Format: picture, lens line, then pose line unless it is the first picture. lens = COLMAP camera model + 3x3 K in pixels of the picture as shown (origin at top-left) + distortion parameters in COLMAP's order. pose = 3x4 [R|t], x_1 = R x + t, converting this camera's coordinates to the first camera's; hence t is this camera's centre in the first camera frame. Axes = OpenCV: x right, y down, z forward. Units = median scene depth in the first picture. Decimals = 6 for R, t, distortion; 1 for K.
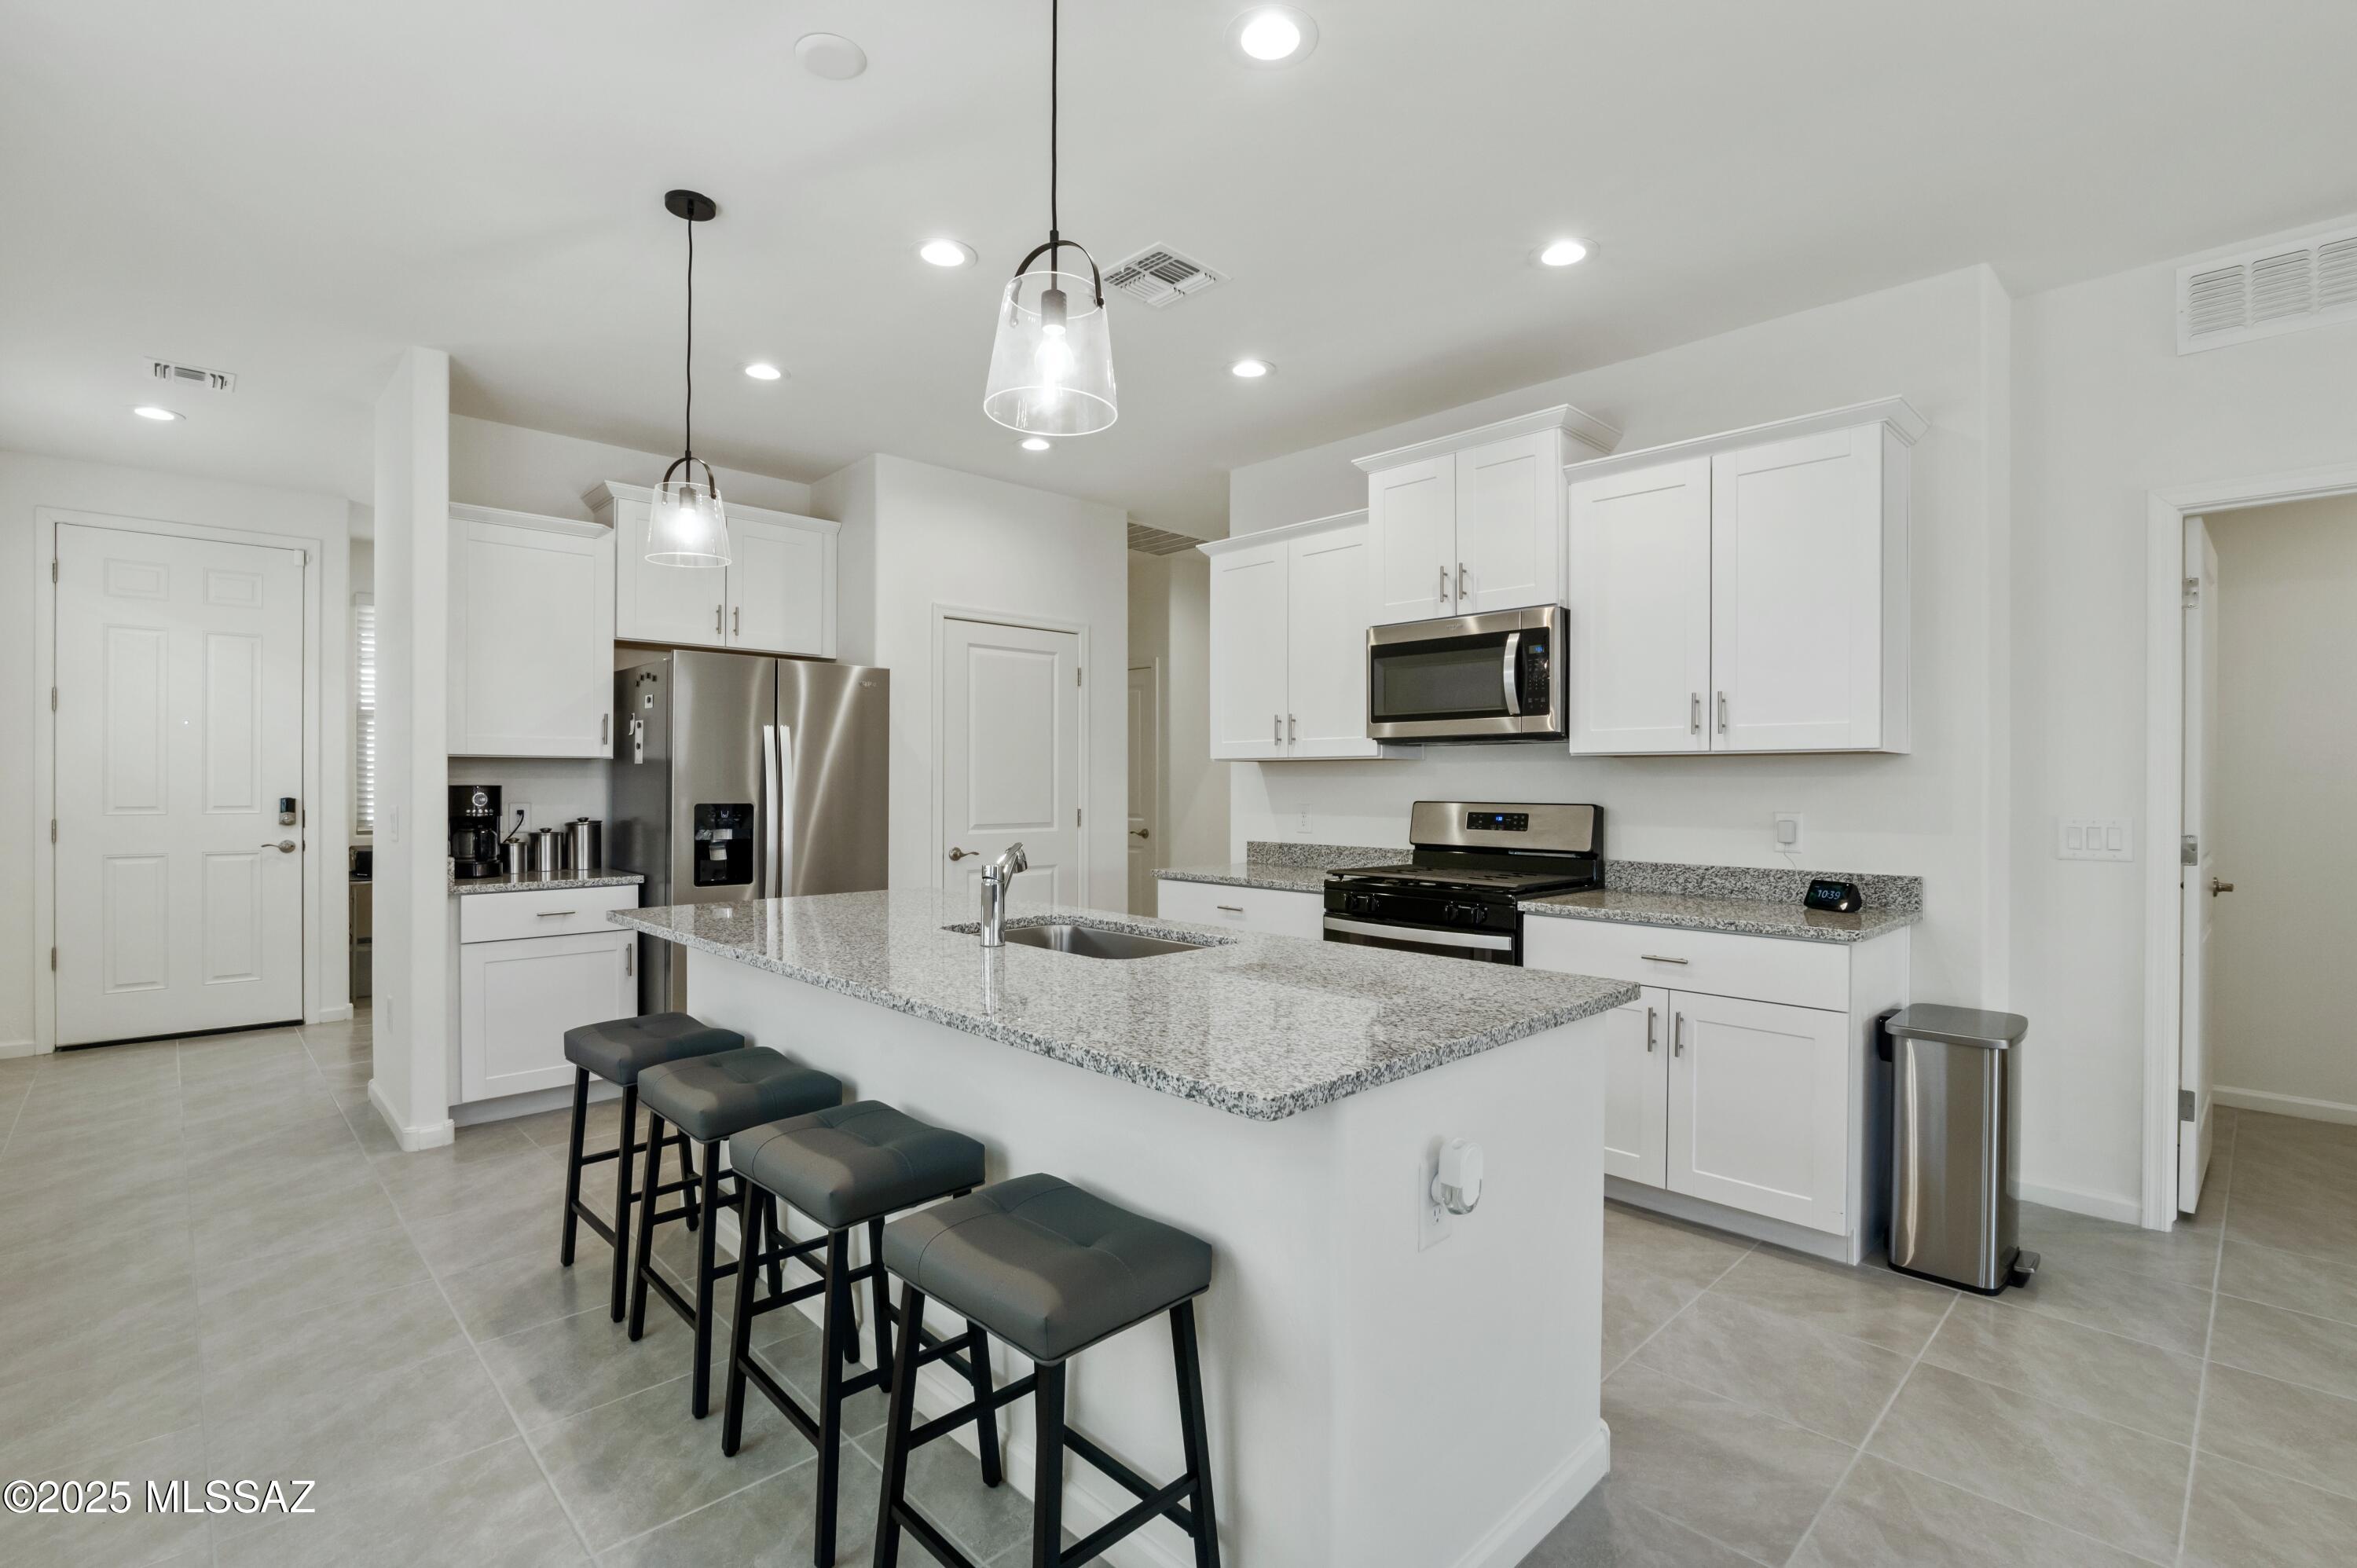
lens RADIAL K [[1072.8, 0, 1186.5], [0, 1072.8, 780.9], [0, 0, 1]] dist [-0.021937, 0.000631]
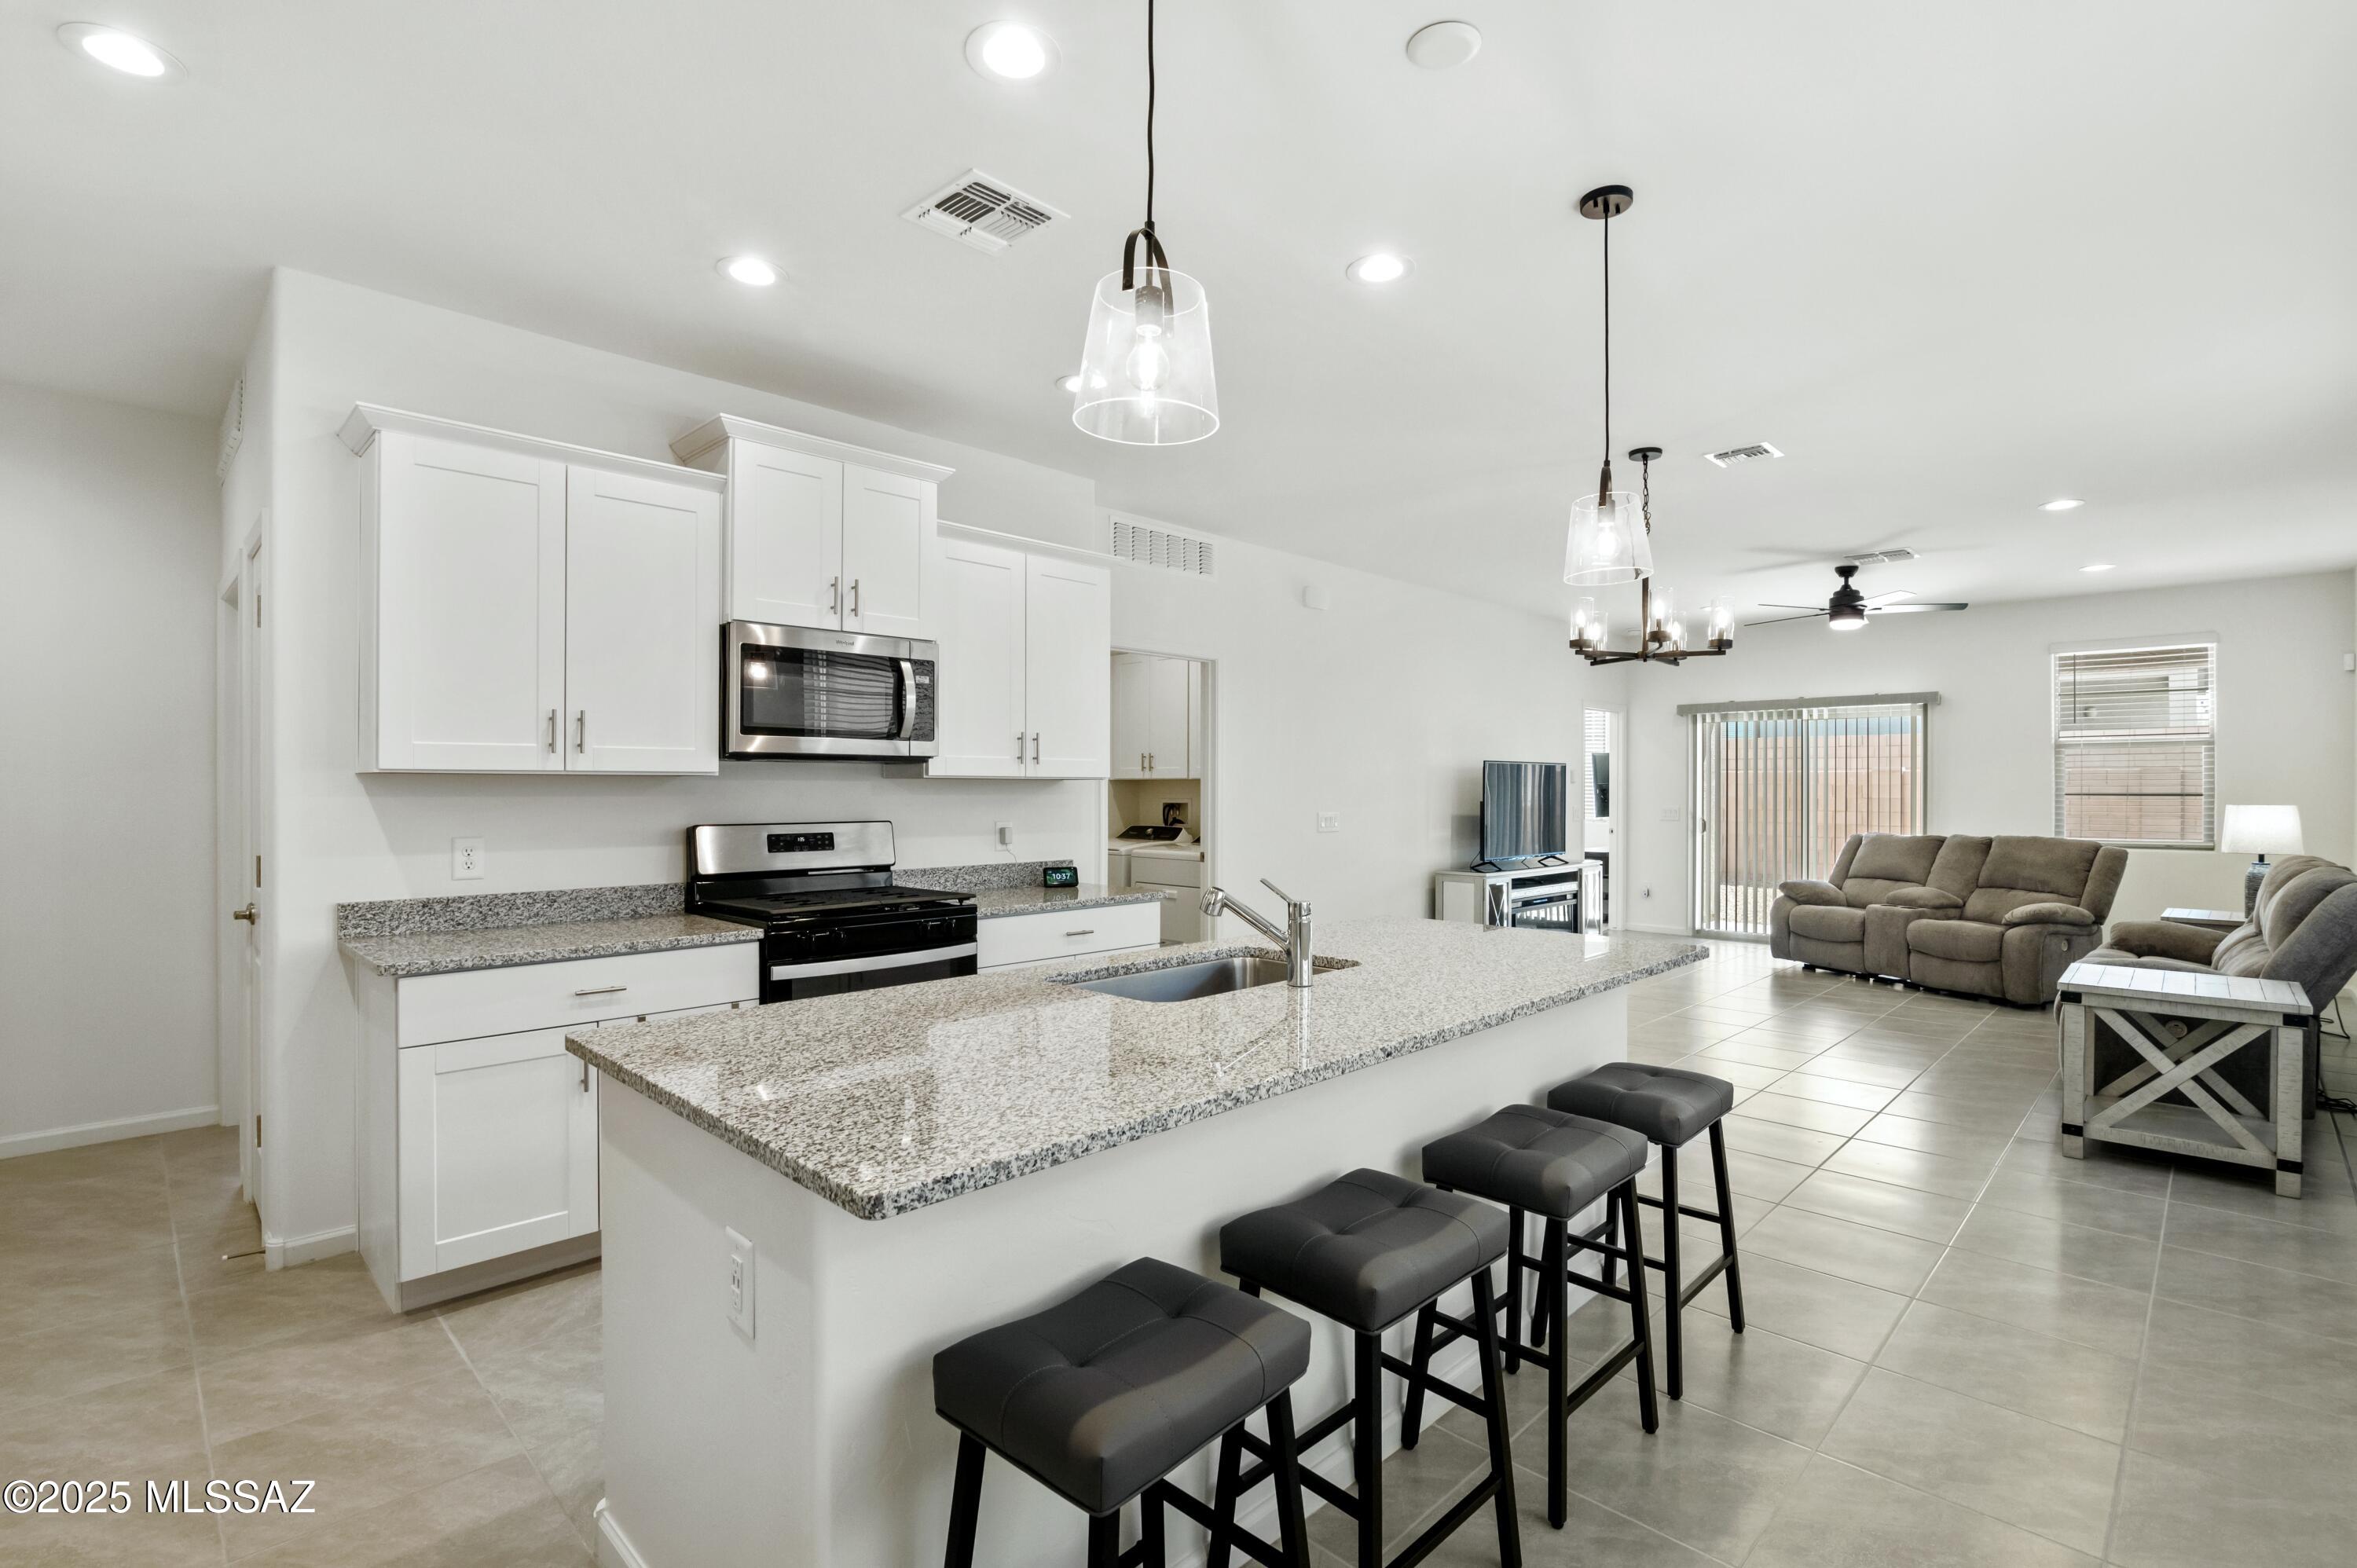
lens RADIAL K [[1080.2, 0, 1178.5], [0, 1080.2, 784.0], [0, 0, 1]] dist [-0.021290, 0.000161]
pose [[-0.014627, -0.000316, 0.999893, -0.700040], [-0.003285, 0.999995, 0.000268, -0.016545], [-0.999888, -0.003281, -0.014628, 0.683798]]
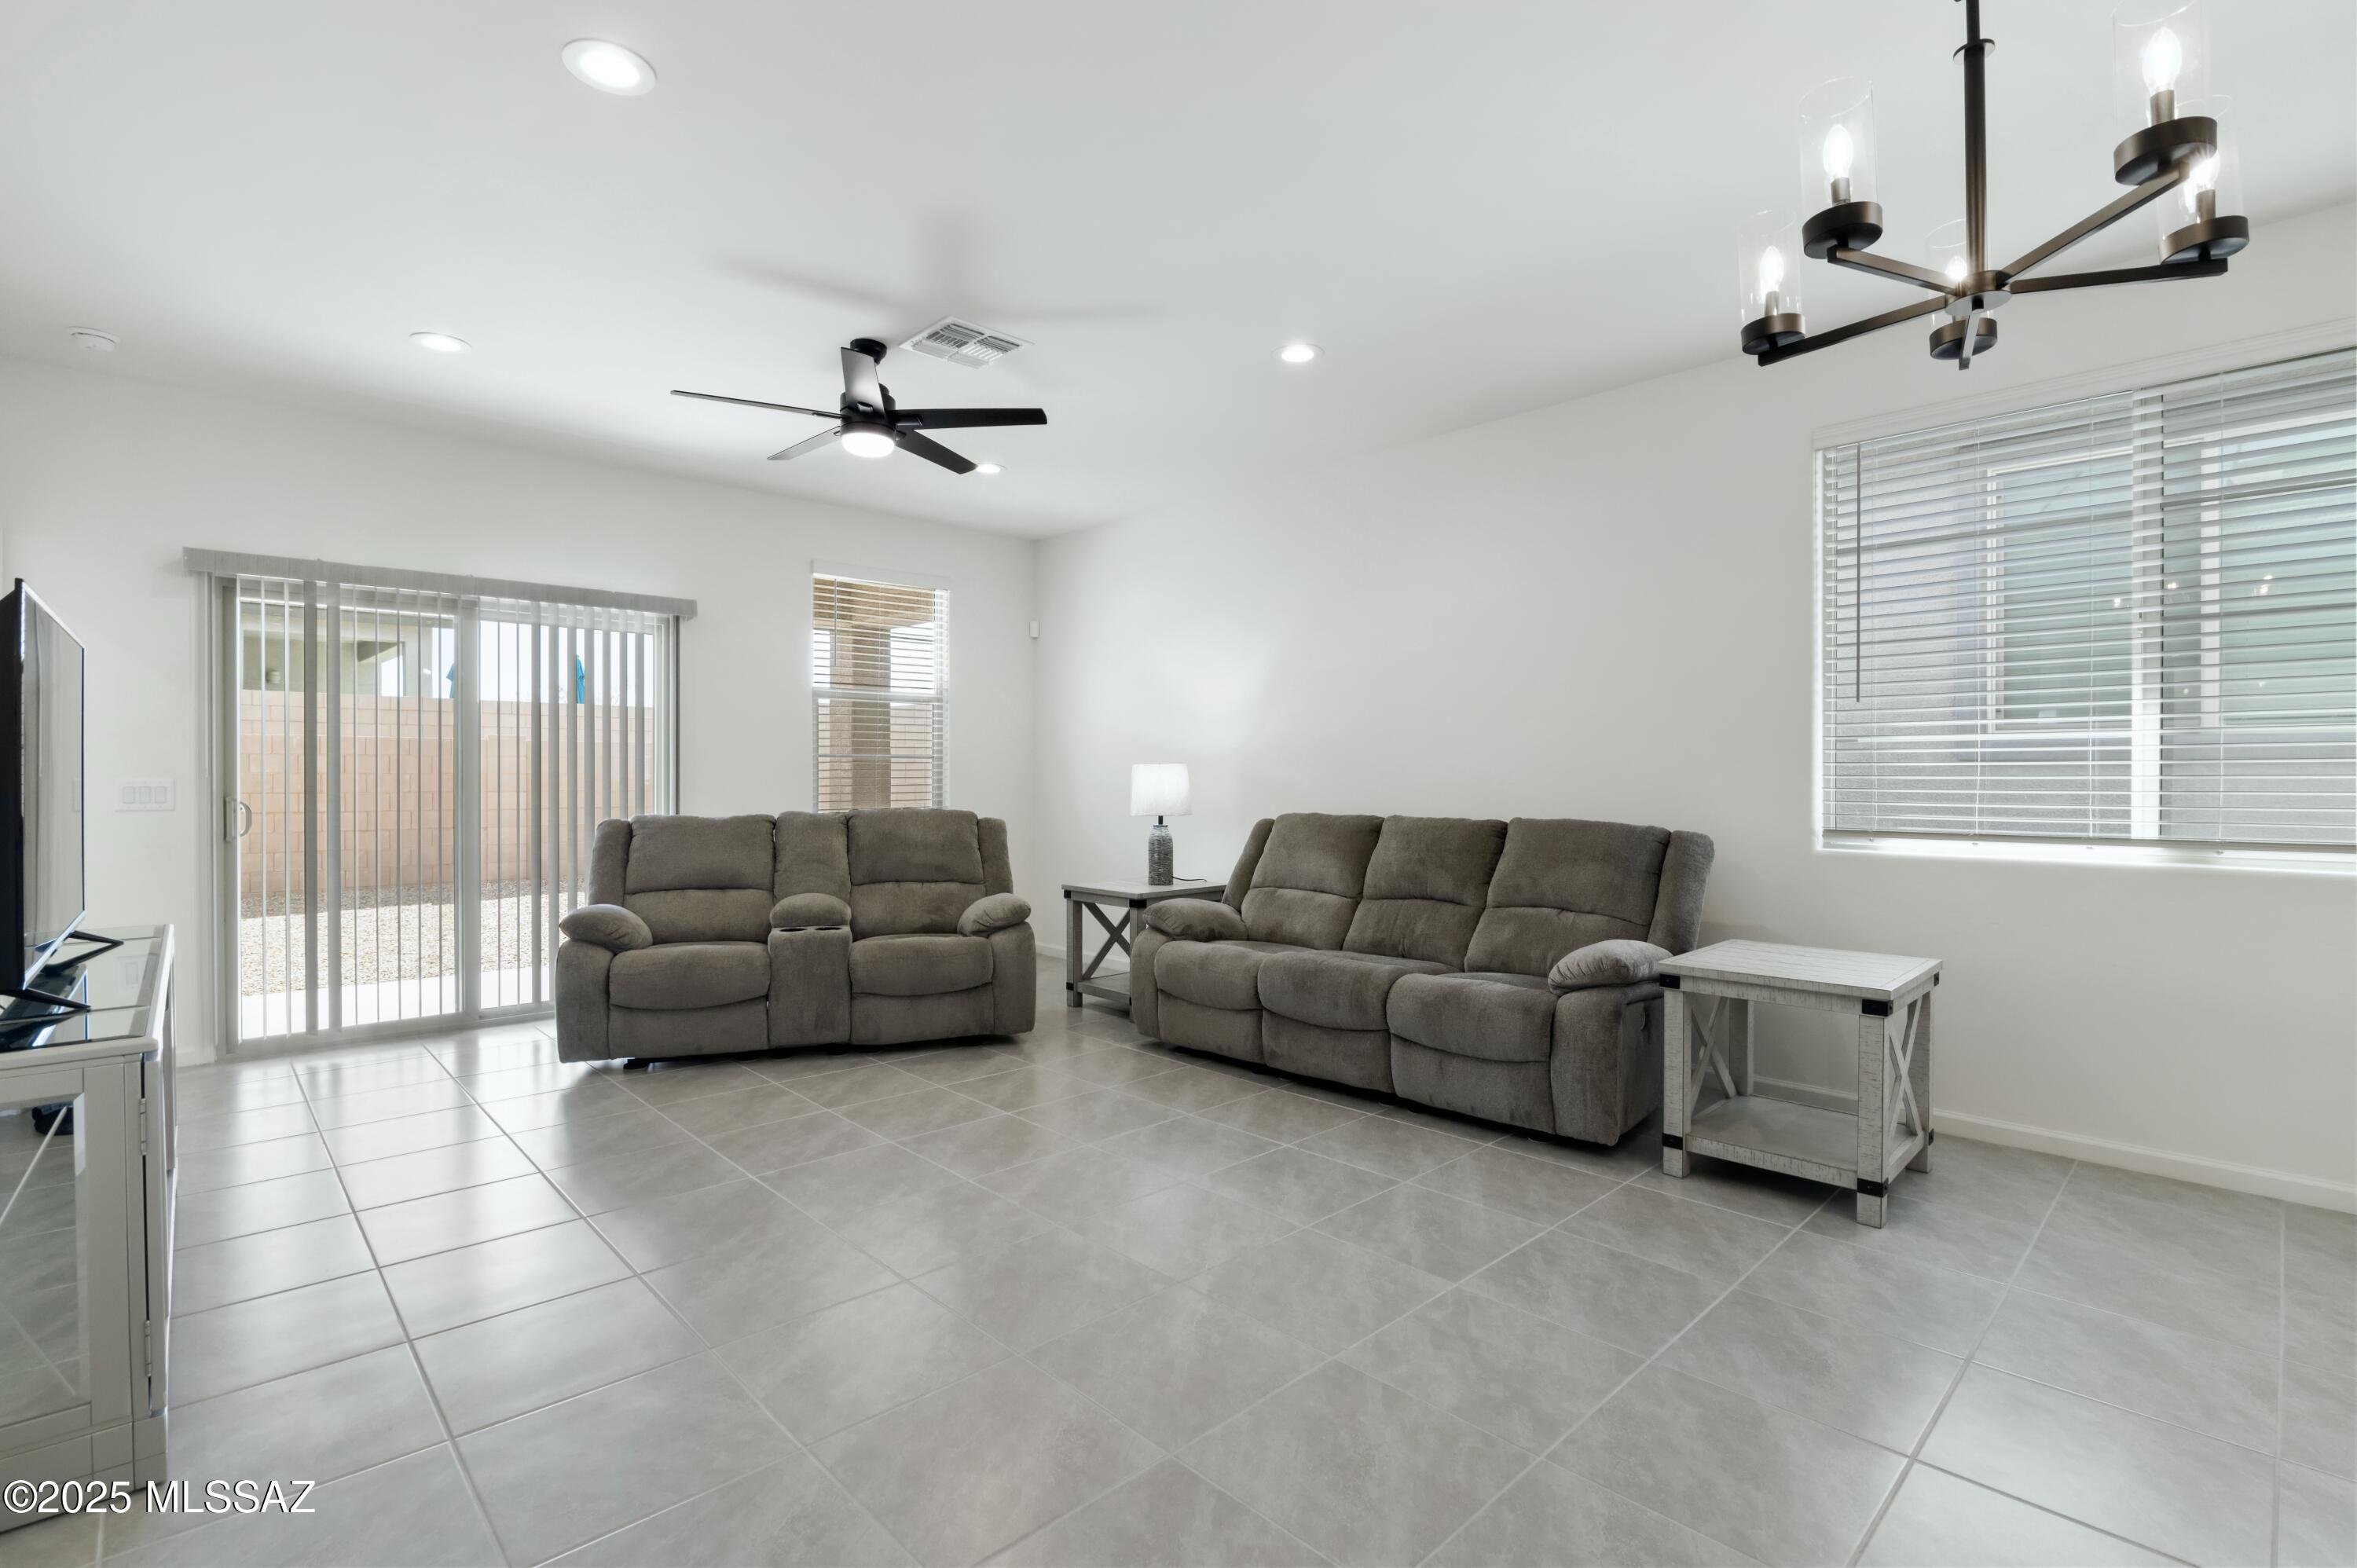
lens RADIAL K [[1080.2, 0, 1178.5], [0, 1080.2, 784.0], [0, 0, 1]] dist [-0.021290, 0.000161]
pose [[-0.999863, -0.005764, 0.015530, 0.716876], [-0.005648, 0.999956, 0.007510, 0.024498], [-0.015573, 0.007421, -0.999851, 0.569686]]
